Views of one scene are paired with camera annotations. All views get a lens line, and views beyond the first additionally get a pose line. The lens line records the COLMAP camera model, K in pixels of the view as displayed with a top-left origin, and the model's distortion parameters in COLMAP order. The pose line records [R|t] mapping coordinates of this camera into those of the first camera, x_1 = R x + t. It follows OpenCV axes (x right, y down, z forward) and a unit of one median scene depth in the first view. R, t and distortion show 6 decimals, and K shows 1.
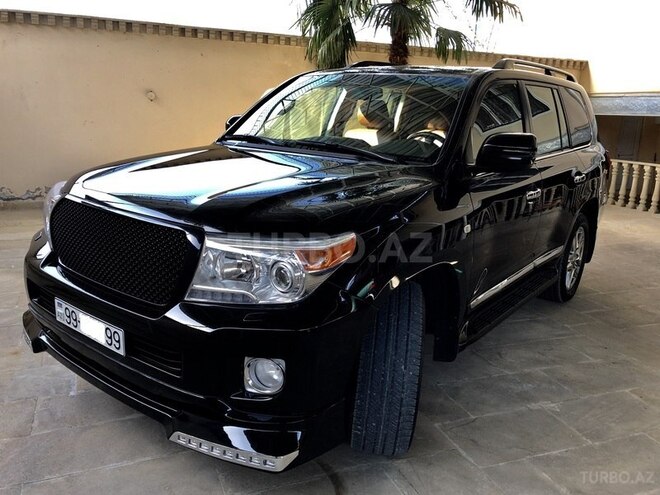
lens RADIAL K [[541.3, 0, 325.6], [0, 541.3, 247.5], [0, 0, 1]] dist [0.023340, -0.011148]
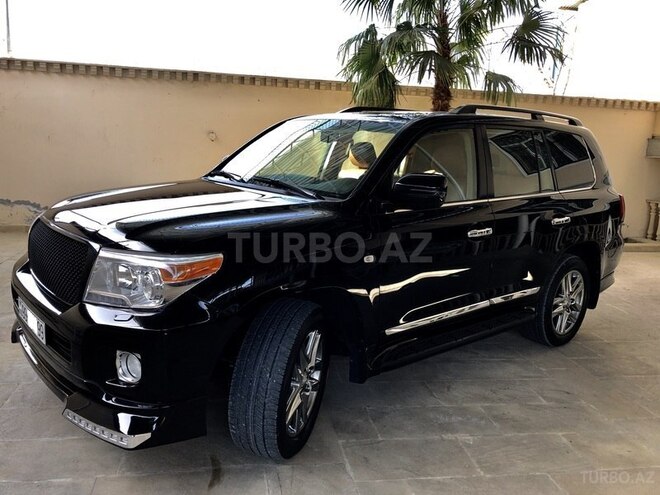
lens RADIAL K [[541.3, 0, 323.8], [0, 541.3, 246.3], [0, 0, 1]] dist [0.023340, -0.011148]
pose [[0.980148, 0.043514, -0.193432, 0.222596], [-0.057266, 0.996170, -0.066077, 0.009950], [0.189815, 0.075843, 0.978886, -0.051200]]
